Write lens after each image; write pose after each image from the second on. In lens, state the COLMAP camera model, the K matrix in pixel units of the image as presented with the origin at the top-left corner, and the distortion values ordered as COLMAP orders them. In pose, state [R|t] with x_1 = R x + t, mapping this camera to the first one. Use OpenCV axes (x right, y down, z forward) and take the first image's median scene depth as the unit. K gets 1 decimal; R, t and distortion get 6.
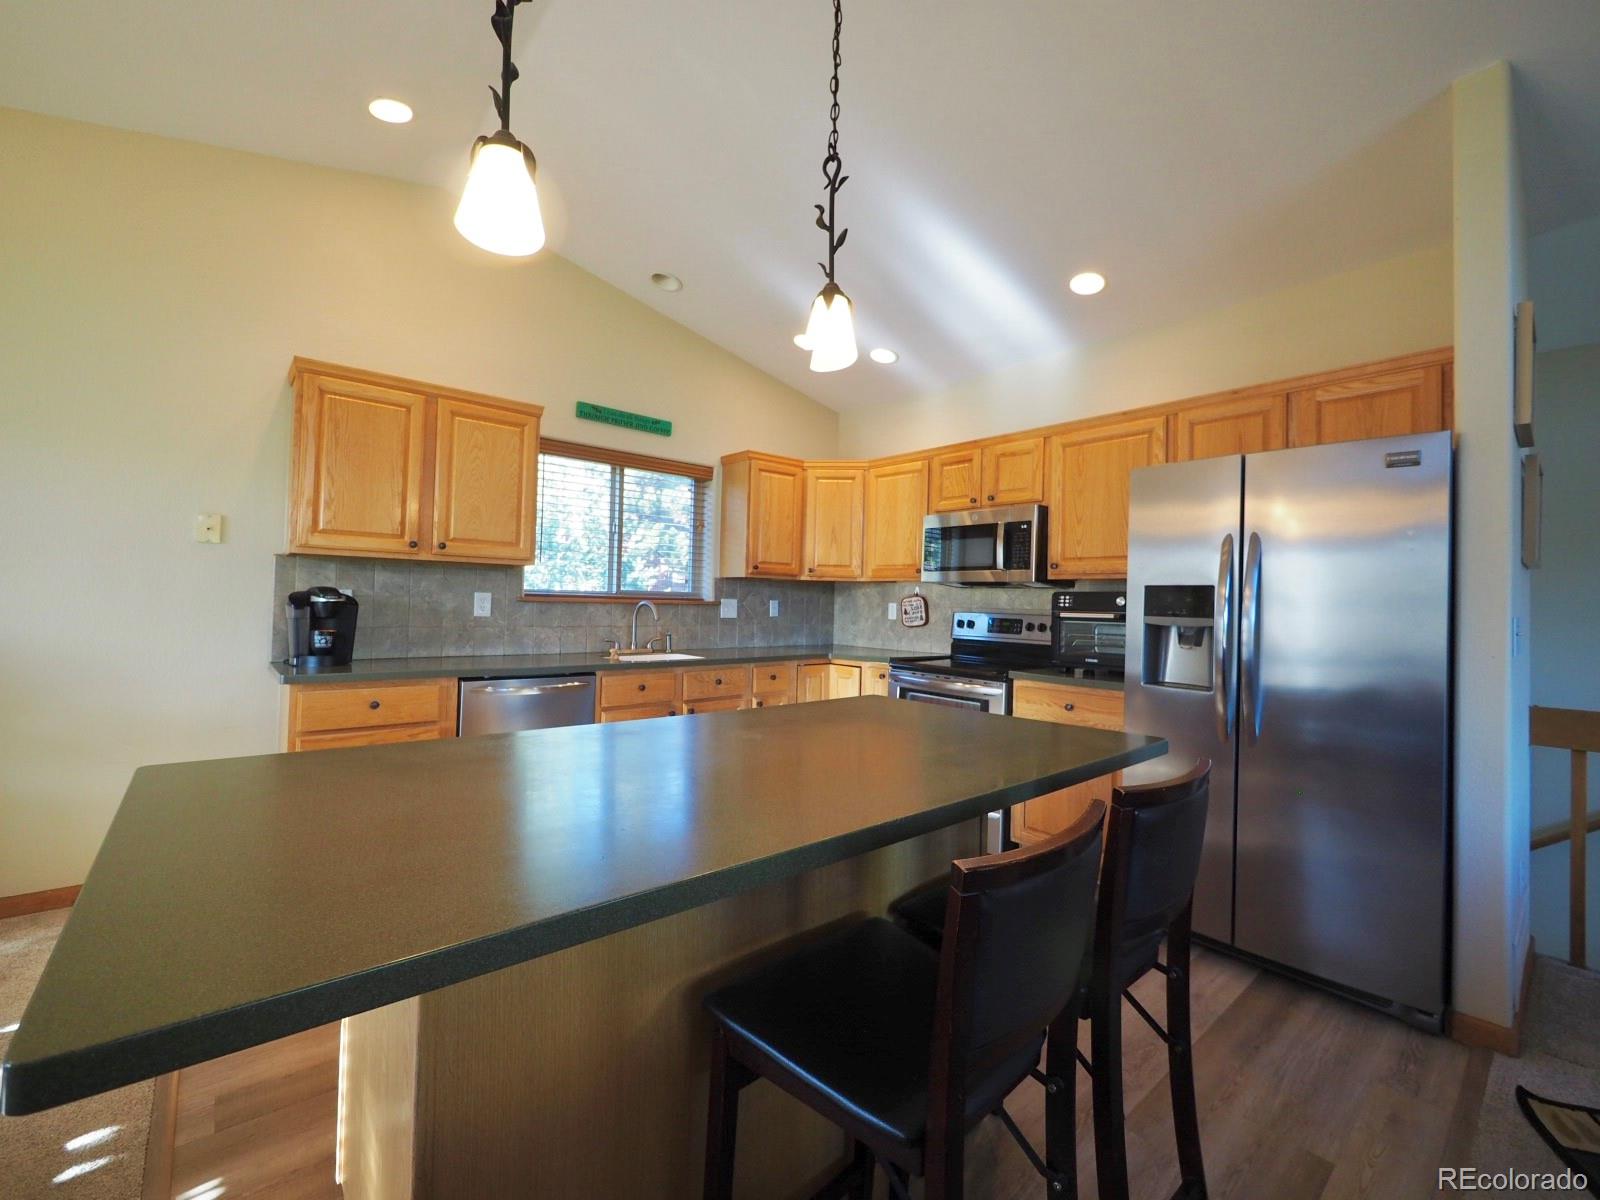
lens RADIAL K [[679.3, 0, 800.7], [0, 679.3, 587.9], [0, 0, 1]] dist [-0.003772, 0.000333]
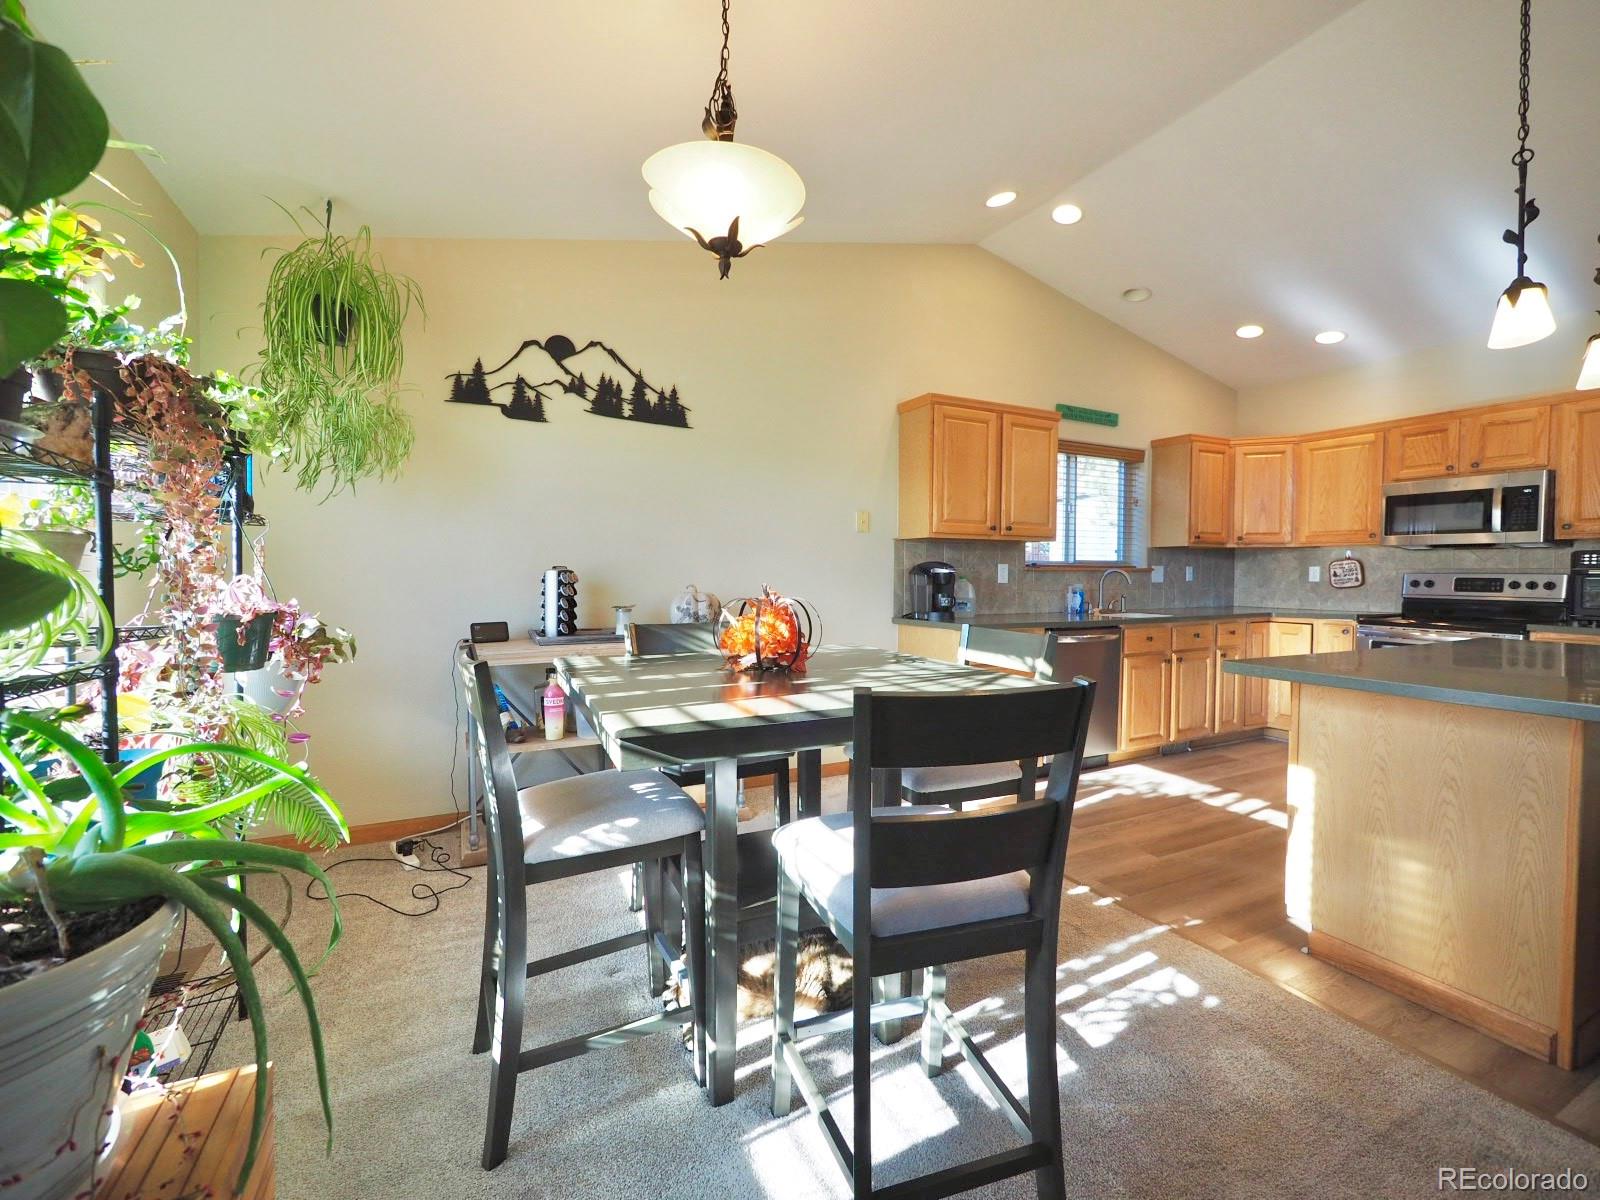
lens RADIAL K [[679.3, 0, 800.7], [0, 679.3, 587.9], [0, 0, 1]] dist [-0.003772, 0.000333]
pose [[0.970364, -0.014644, -0.241204, -0.463970], [0.024649, 0.998954, 0.038515, -0.006064], [0.240388, -0.043319, 0.969710, -0.277918]]
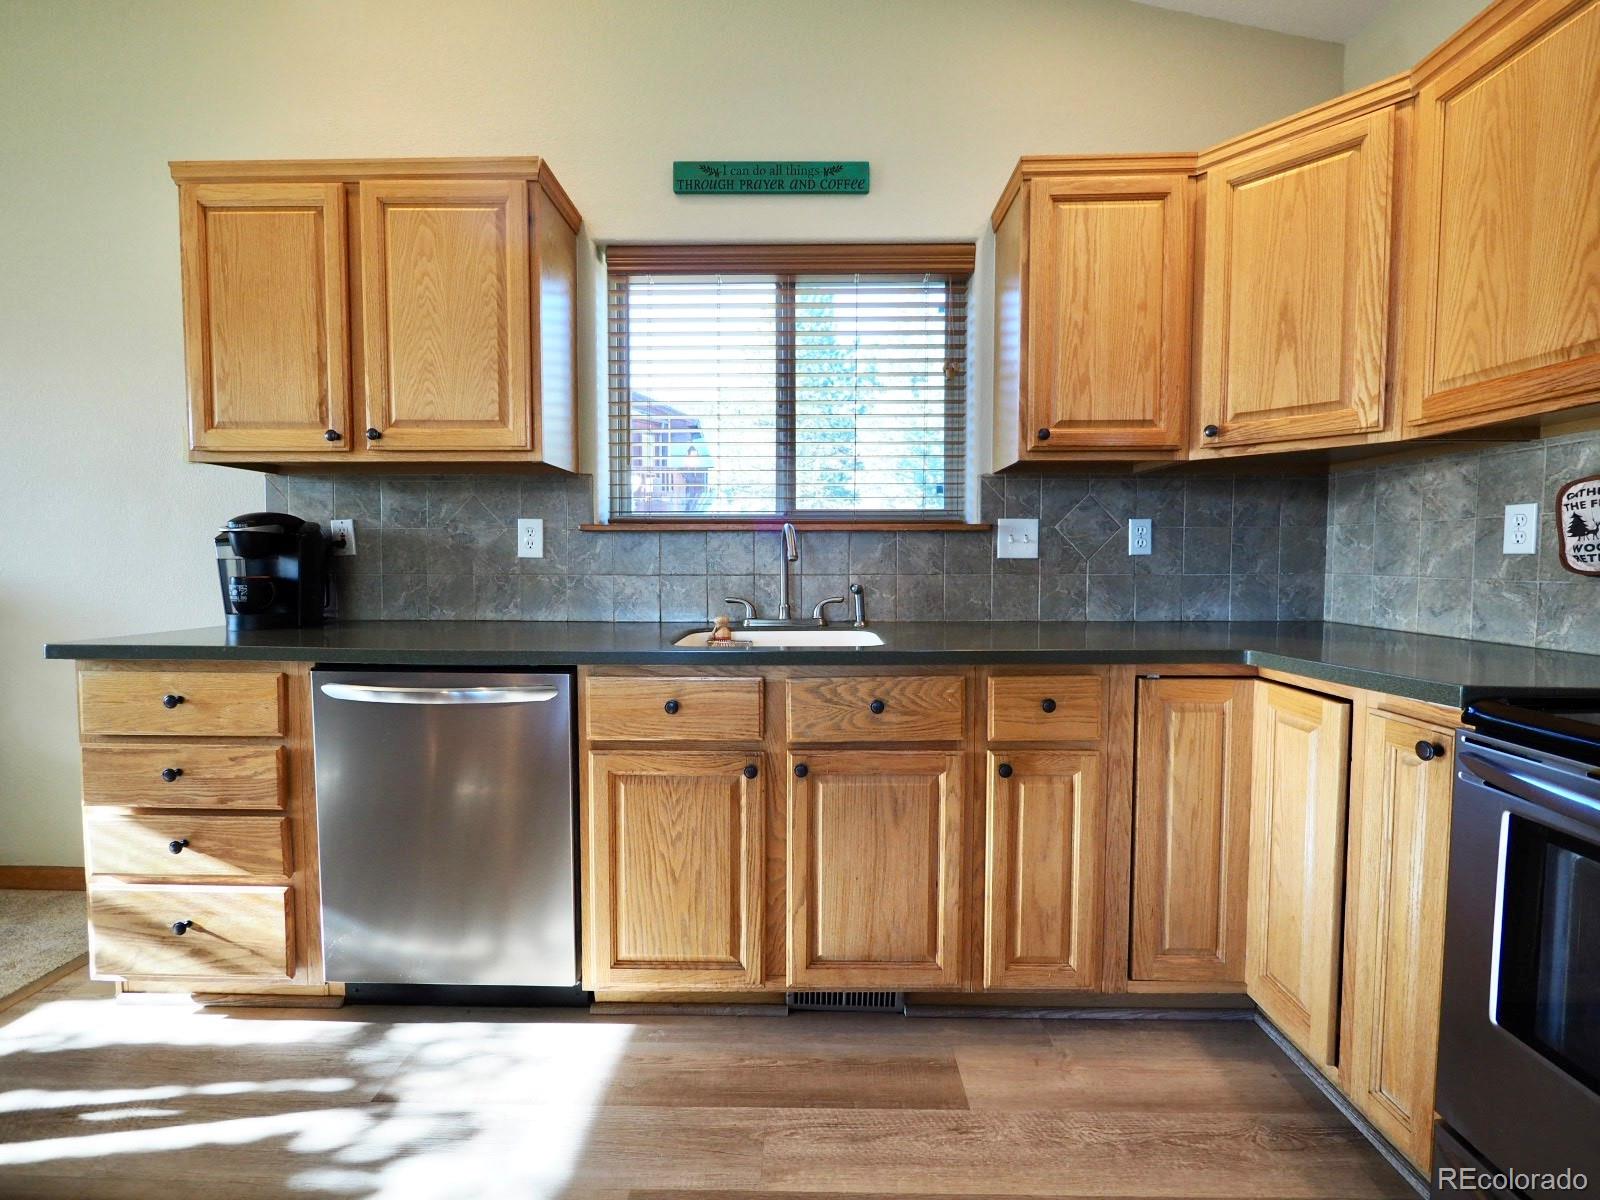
lens RADIAL K [[679.3, 0, 800.7], [0, 679.3, 587.9], [0, 0, 1]] dist [-0.003772, 0.000333]
pose [[0.747571, 0.006735, -0.664148, 0.108189], [0.031732, 0.998444, 0.045844, 0.042940], [0.663423, -0.055347, 0.746194, 0.614006]]
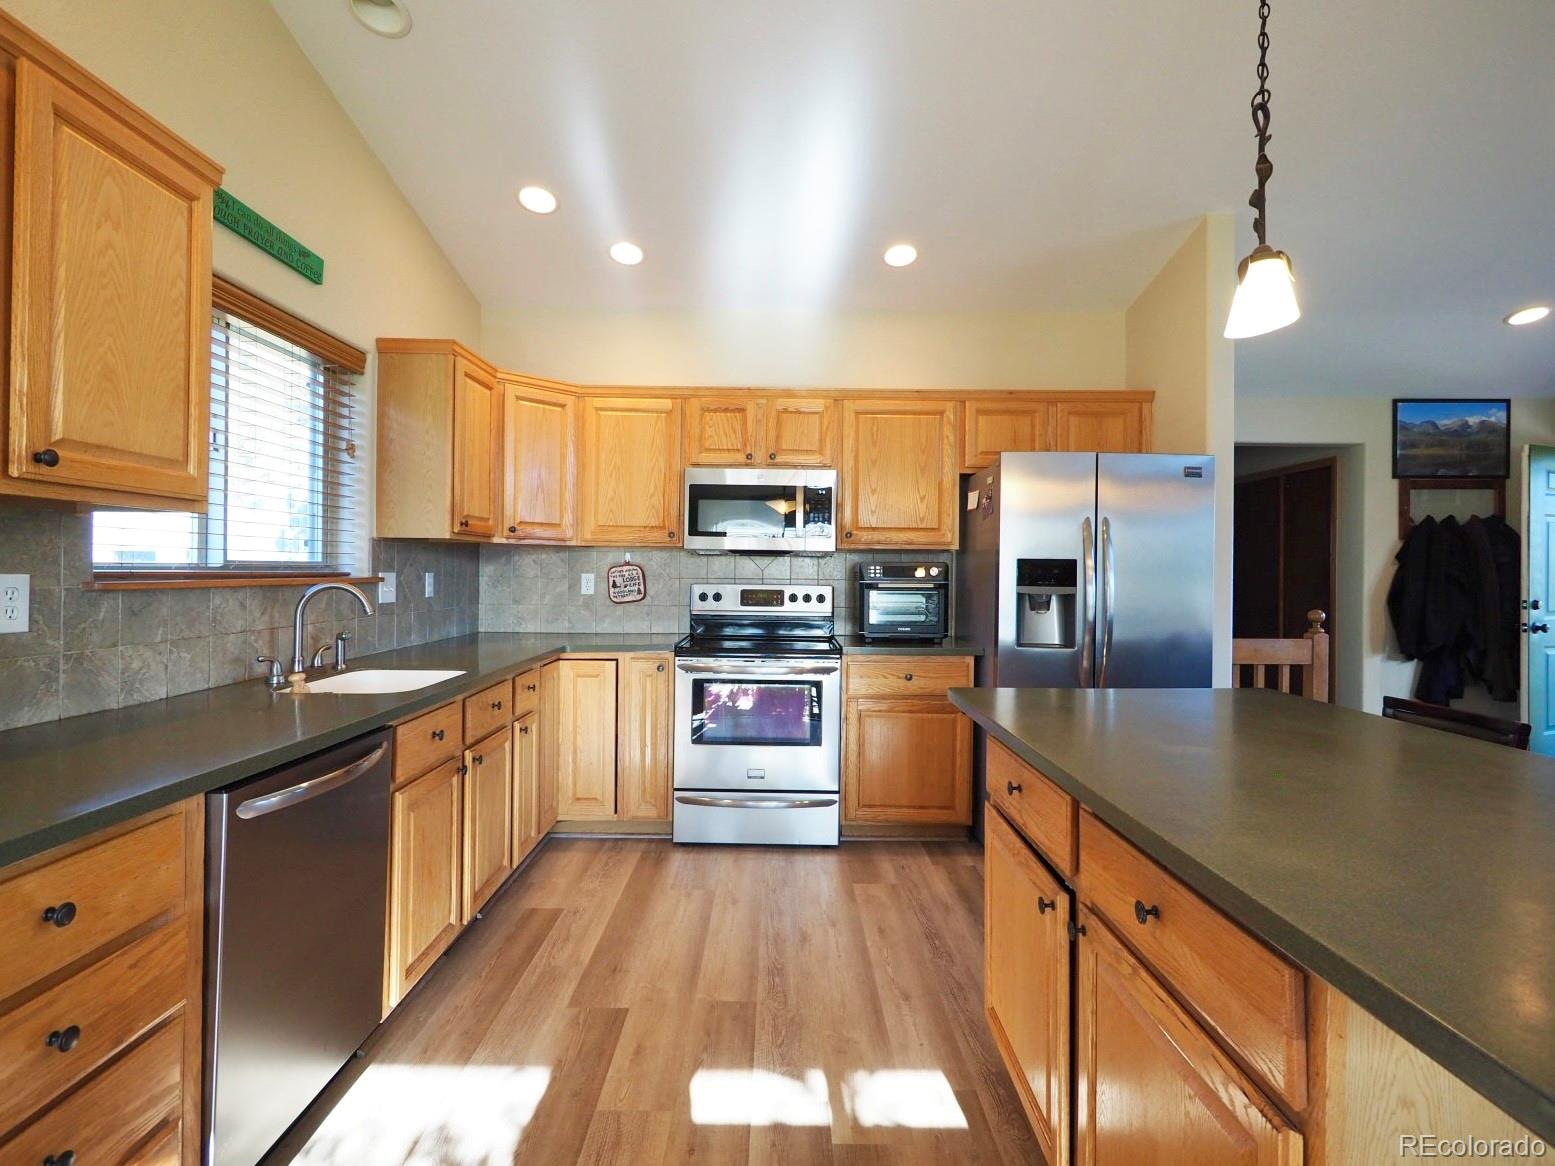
lens RADIAL K [[765.6, 0, 776.0], [0, 765.6, 571.6], [0, 0, 1]] dist [0.015264, -0.001254]
pose [[0.653008, -0.017735, 0.757143, -0.455469], [-0.011148, 0.999392, 0.033024, -0.013151], [-0.757269, -0.030005, 0.652413, 0.310160]]
